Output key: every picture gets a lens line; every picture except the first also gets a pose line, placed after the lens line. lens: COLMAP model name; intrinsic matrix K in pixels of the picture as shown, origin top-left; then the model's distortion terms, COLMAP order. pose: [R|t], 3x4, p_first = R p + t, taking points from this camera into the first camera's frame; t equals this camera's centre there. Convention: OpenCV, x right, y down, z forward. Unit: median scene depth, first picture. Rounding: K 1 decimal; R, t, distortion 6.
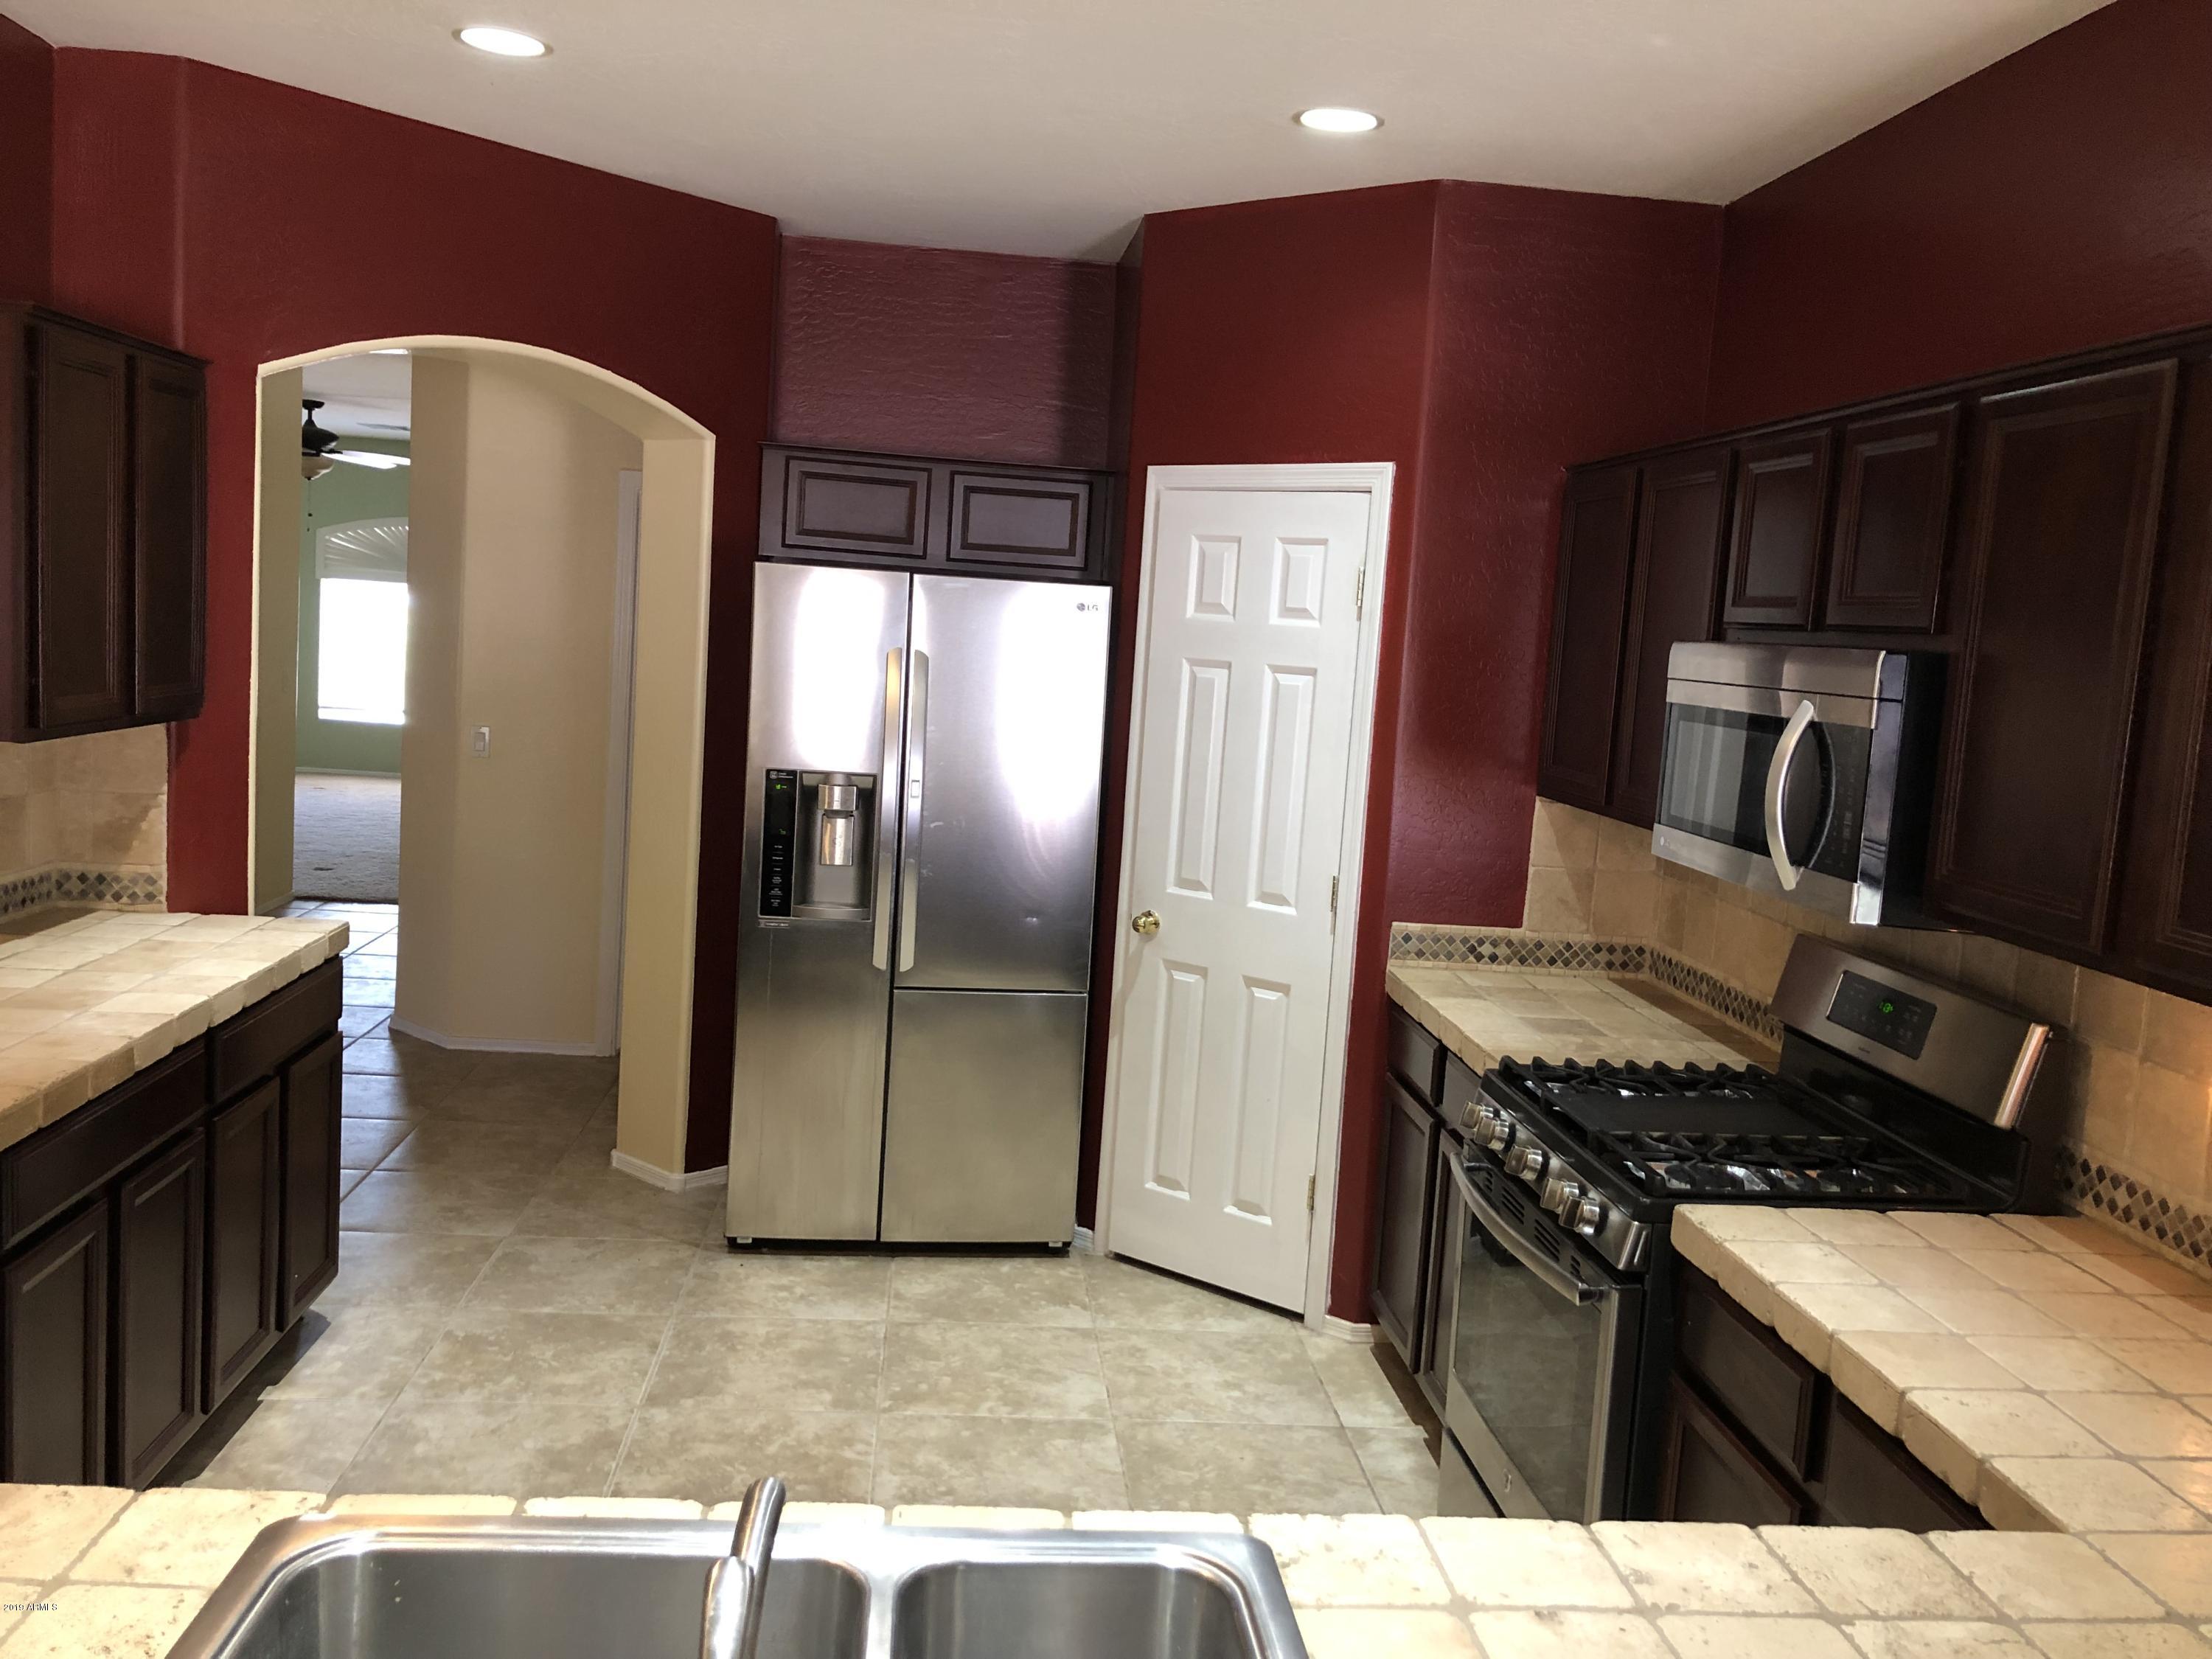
lens RADIAL K [[1819.5, 0, 1085.0], [0, 1819.5, 790.6], [0, 0, 1]] dist [0.040459, -0.048022]
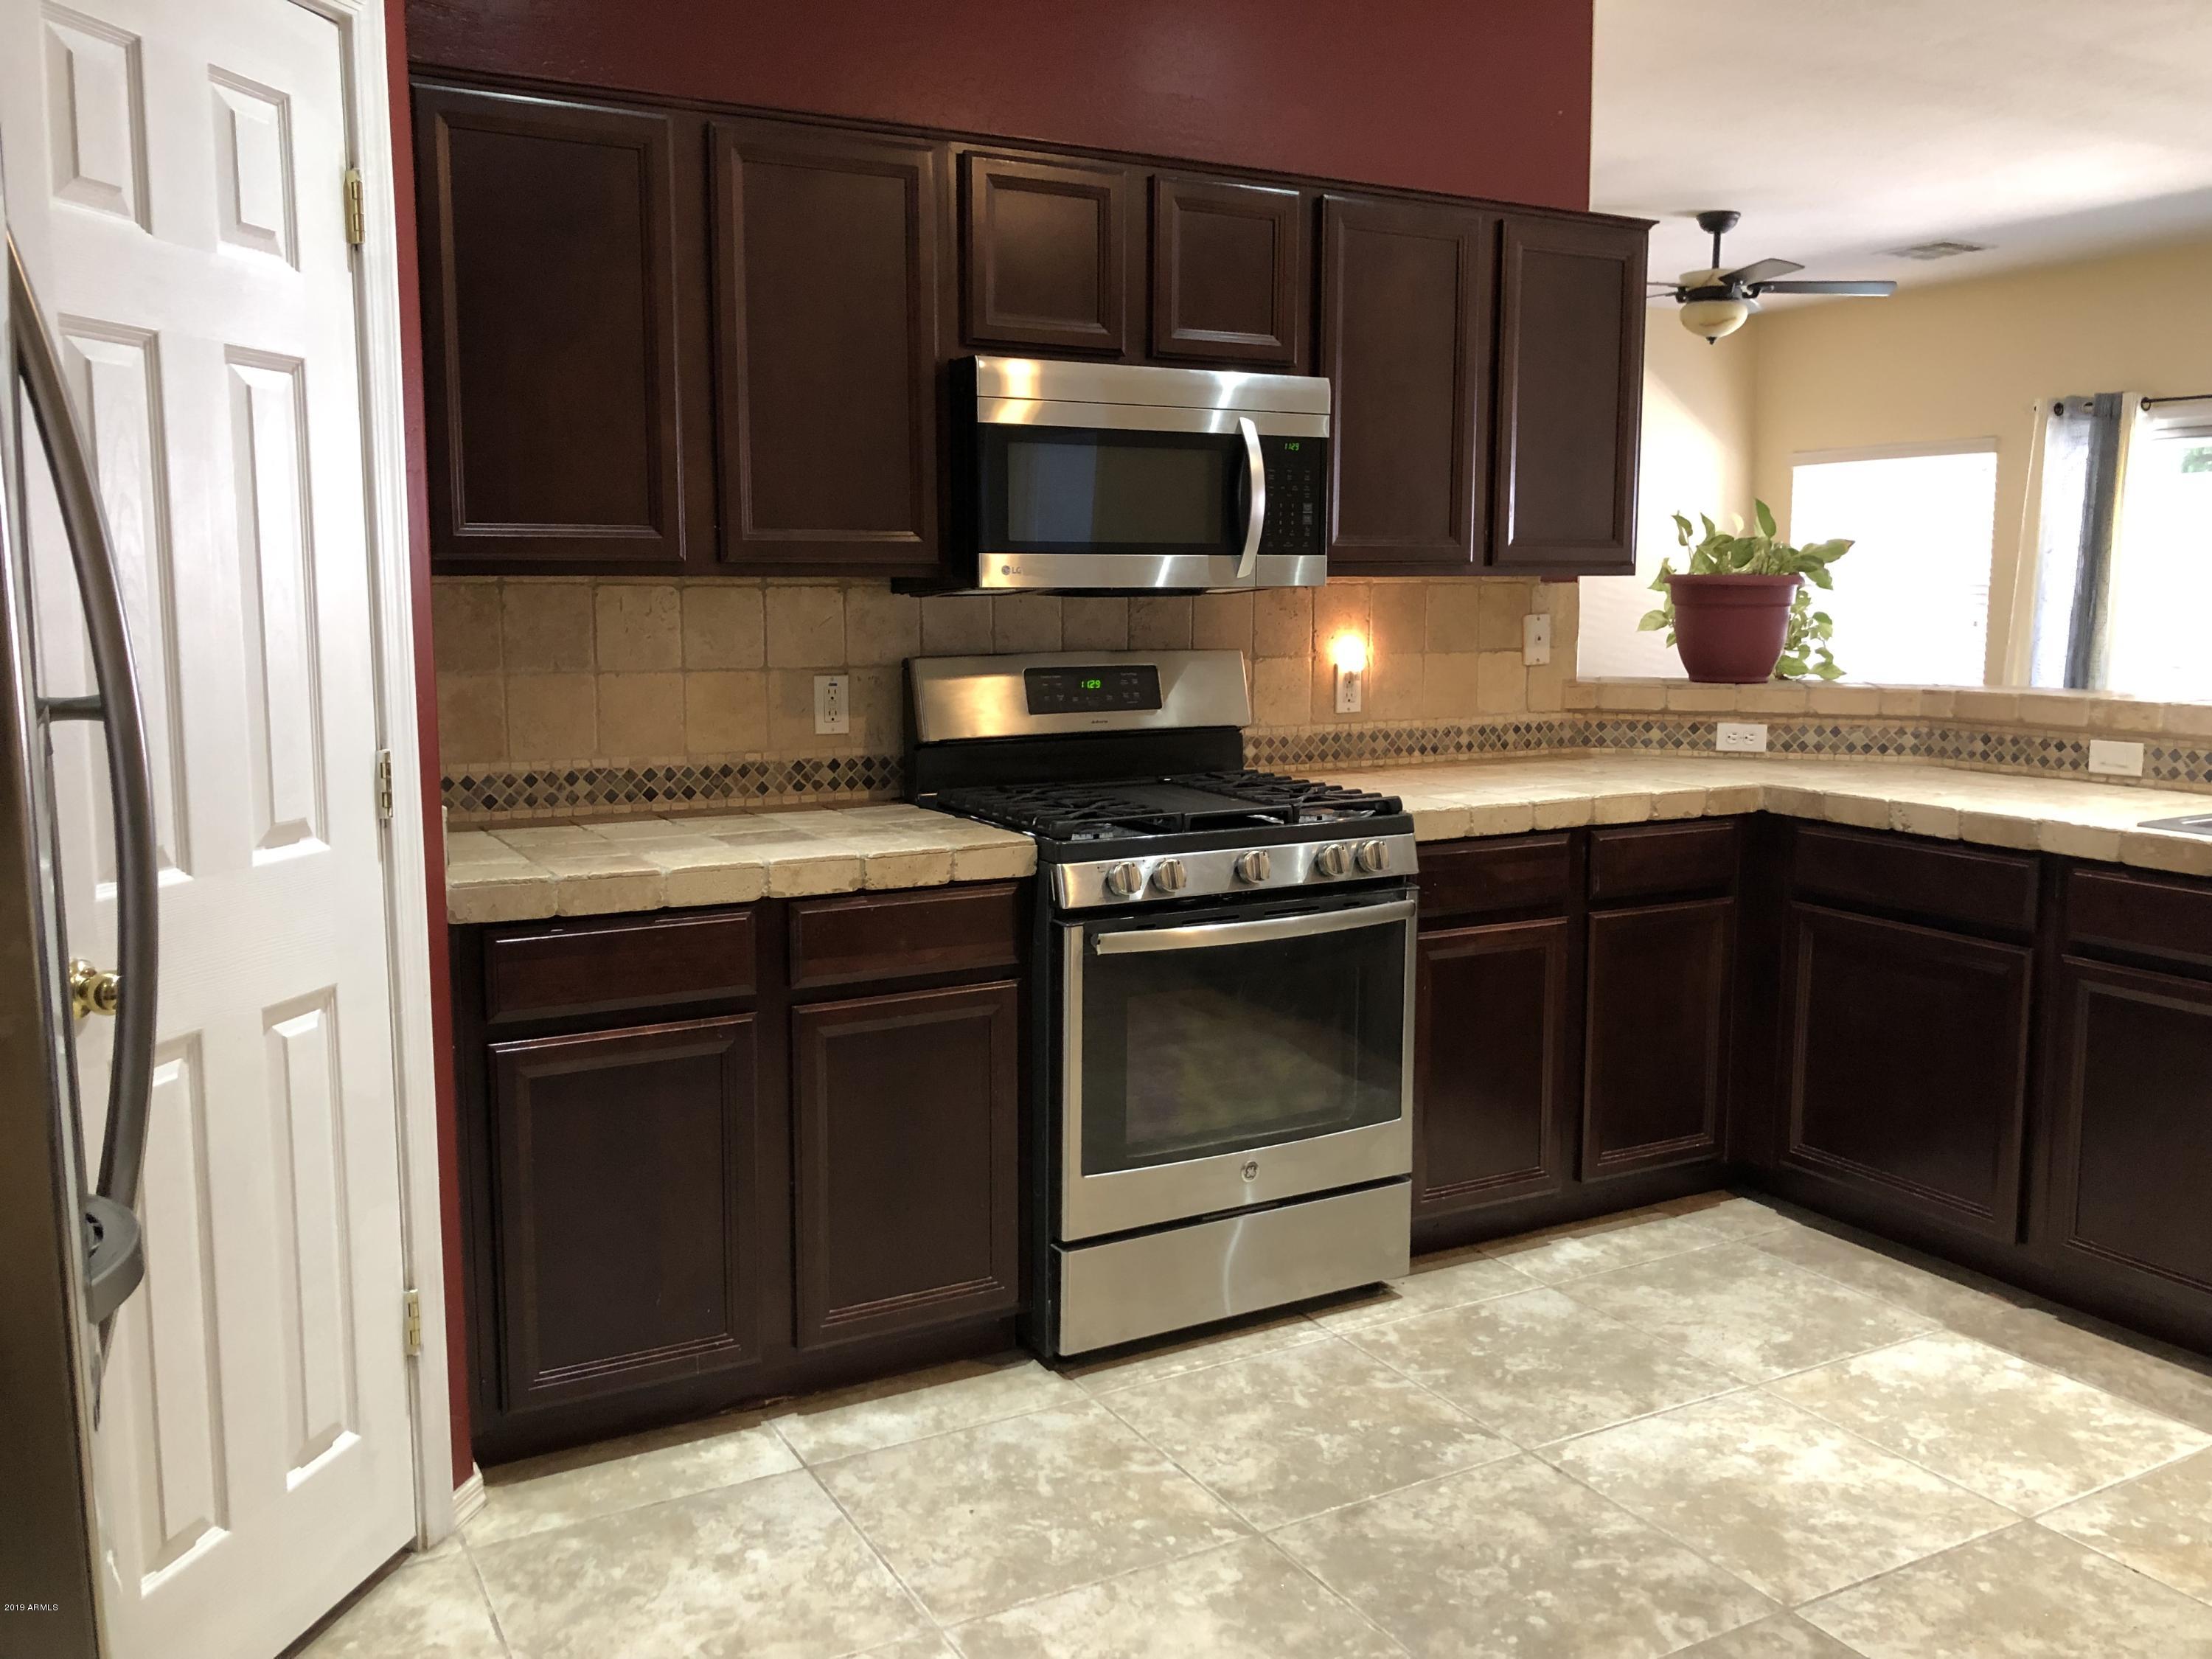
lens RADIAL K [[1819.5, 0, 1109.6], [0, 1819.5, 798.1], [0, 0, 1]] dist [0.040459, -0.048022]
pose [[-0.414640, -0.174054, 0.893185, -0.451975], [0.060099, 0.974156, 0.217733, -0.046527], [-0.907999, 0.143960, -0.393464, 1.037004]]
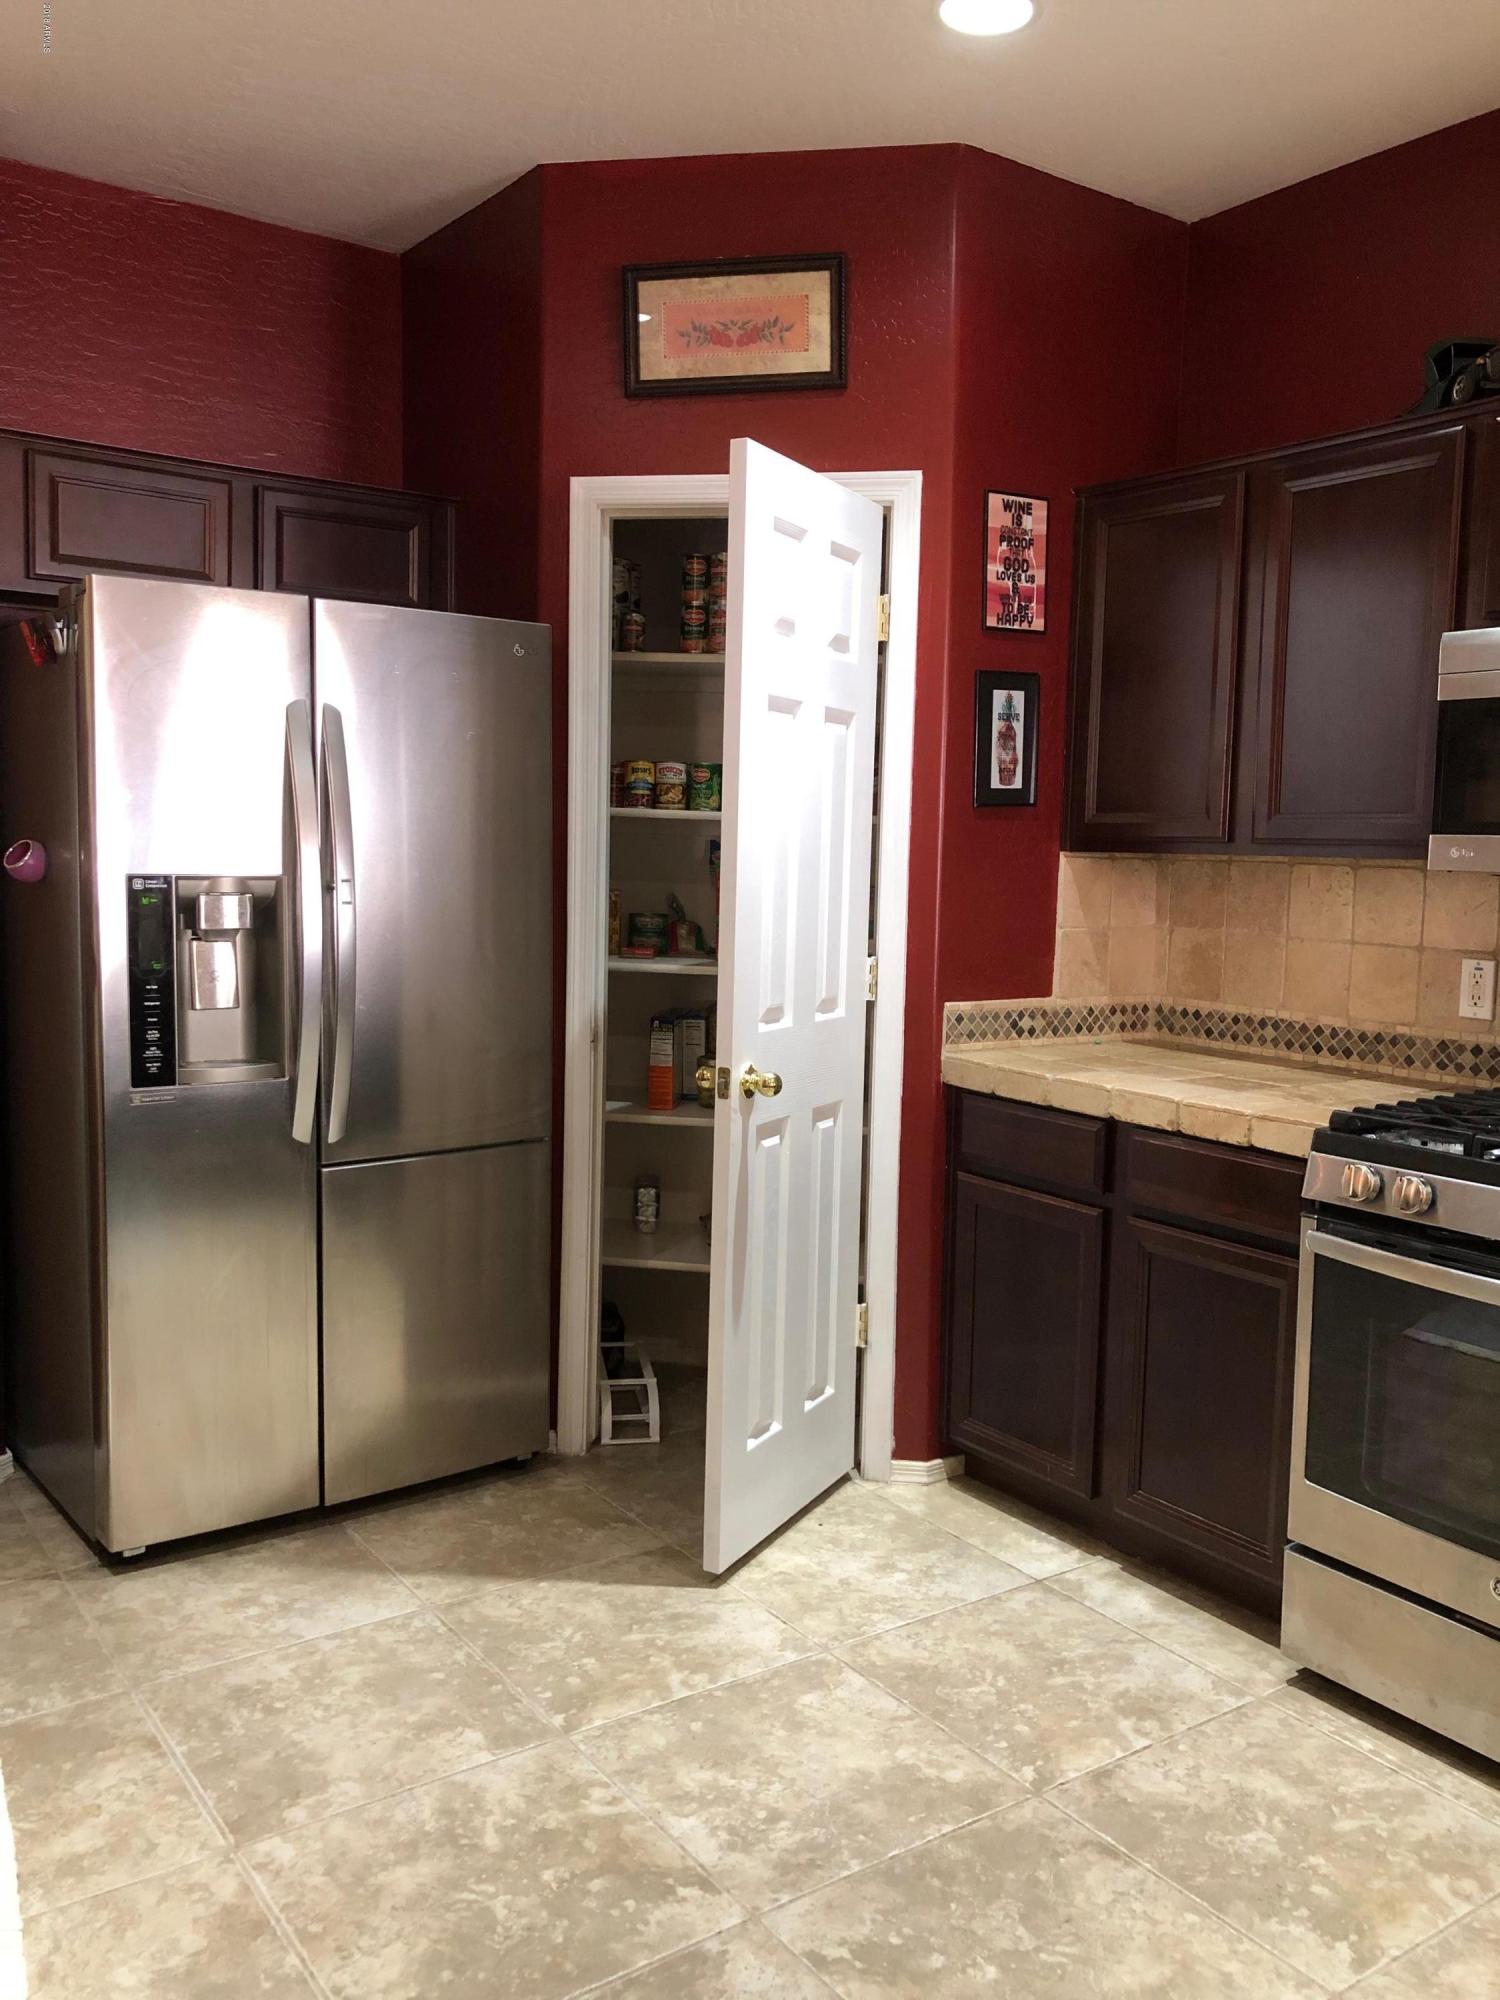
lens RADIAL K [[1645.1, 0, 753.9], [0, 1645.1, 990.5], [0, 0, 1]] dist [0.040459, -0.048022]
pose [[0.858895, -0.089852, 0.504209, -0.312104], [0.080771, 0.995934, 0.039890, 0.027217], [-0.505743, 0.006465, 0.862660, 0.360213]]
